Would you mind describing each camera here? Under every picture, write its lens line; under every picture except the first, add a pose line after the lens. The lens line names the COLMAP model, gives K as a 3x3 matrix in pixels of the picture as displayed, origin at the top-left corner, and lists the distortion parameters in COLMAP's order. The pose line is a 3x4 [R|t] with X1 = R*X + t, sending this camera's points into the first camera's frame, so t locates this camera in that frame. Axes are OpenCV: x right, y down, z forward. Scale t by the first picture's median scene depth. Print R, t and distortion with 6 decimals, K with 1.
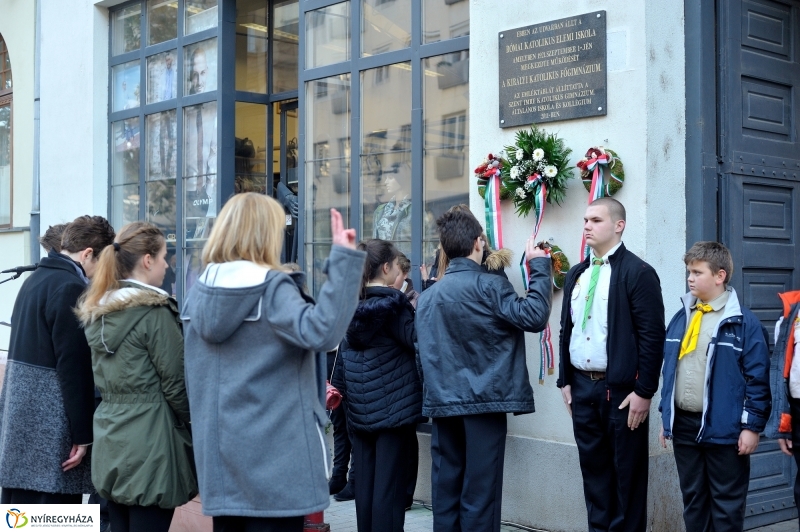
lens RADIAL K [[1171.4, 0, 397.0], [0, 1171.4, 292.9], [0, 0, 1]] dist [-0.101088, 0.000000]
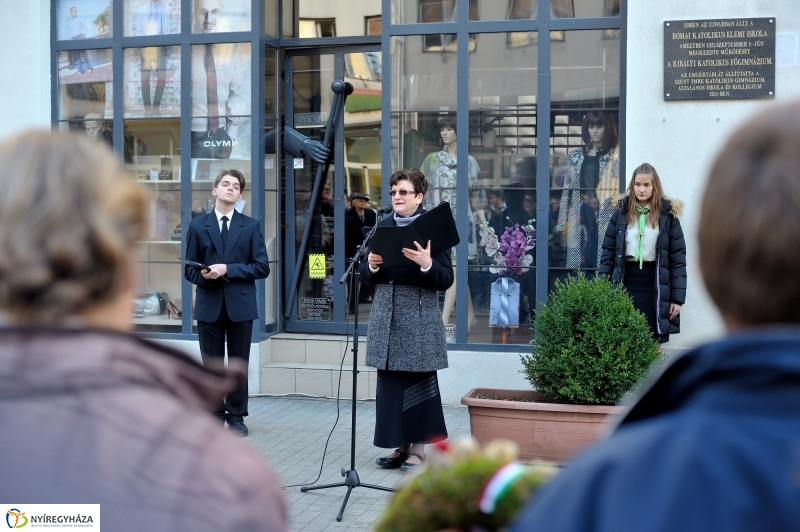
lens RADIAL K [[1171.4, 0, 395.0], [0, 1171.4, 267.5], [0, 0, 1]] dist [-0.101088, 0.000000]
pose [[0.841364, -0.020548, 0.540078, -0.847915], [0.003874, 0.999481, 0.031990, -0.006155], [-0.540455, -0.024823, 0.841007, 0.130672]]
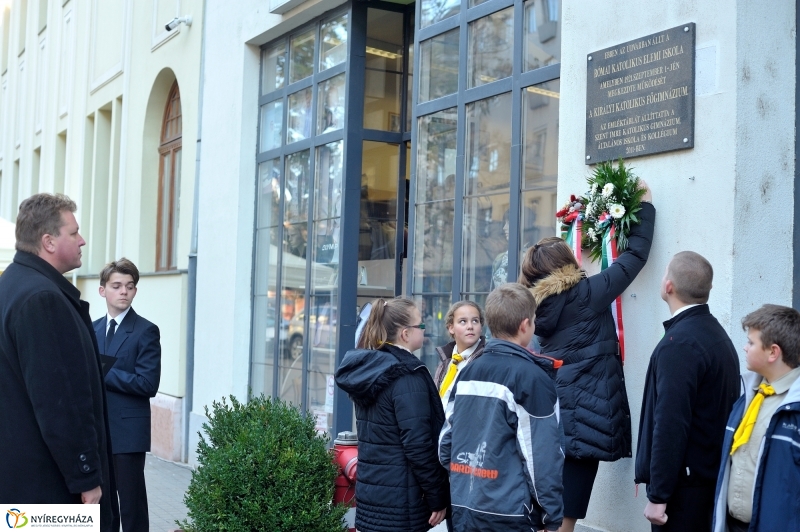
lens RADIAL K [[1171.4, 0, 397.9], [0, 1171.4, 263.6], [0, 0, 1]] dist [-0.101088, 0.000000]
pose [[0.969284, 0.021685, -0.244985, 0.173467], [-0.038492, 0.997206, -0.064026, -0.009442], [0.242912, 0.071489, 0.967411, 0.151104]]
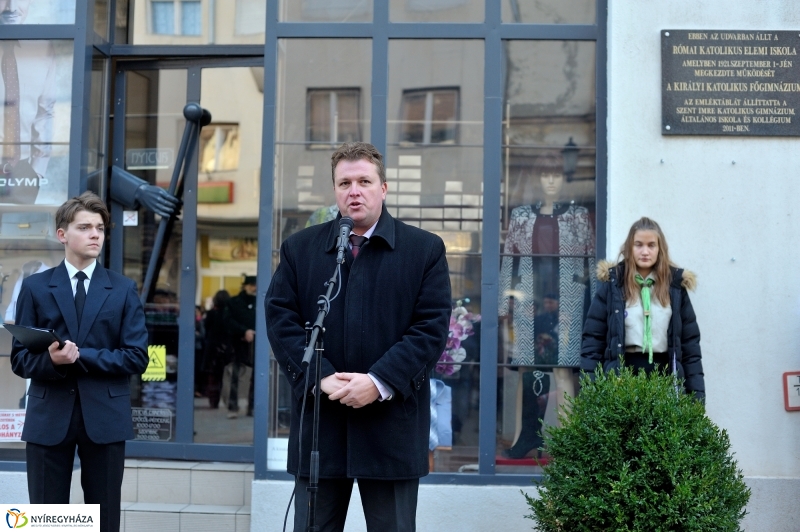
lens RADIAL K [[1171.4, 0, 397.6], [0, 1171.4, 261.0], [0, 0, 1]] dist [-0.101088, 0.000000]
pose [[0.707700, 0.062228, 0.703767, -0.712830], [-0.007617, 0.996728, -0.080472, 0.031033], [-0.706472, 0.051589, 0.705858, 0.541314]]
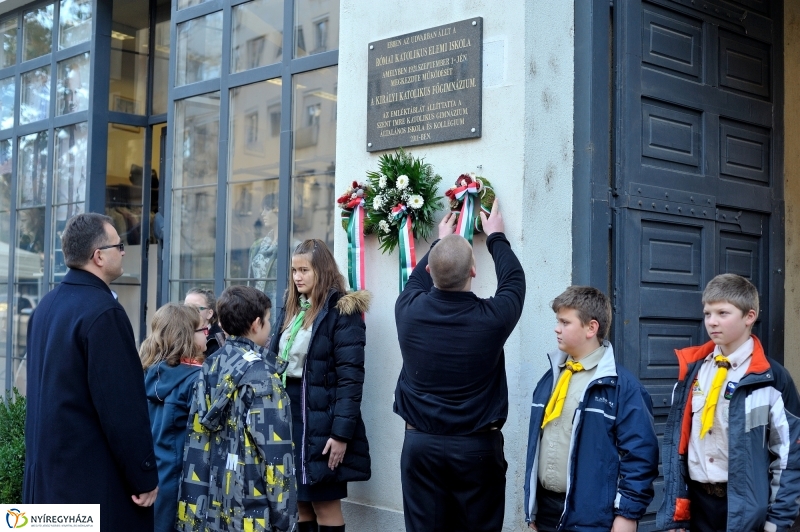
lens RADIAL K [[1171.4, 0, 400.7], [0, 1171.4, 270.6], [0, 0, 1]] dist [-0.101088, 0.000000]
pose [[0.999361, 0.021363, 0.028659, 0.094094], [-0.019737, 0.998243, -0.055866, -0.004691], [-0.029802, 0.055265, 0.998027, 0.138660]]
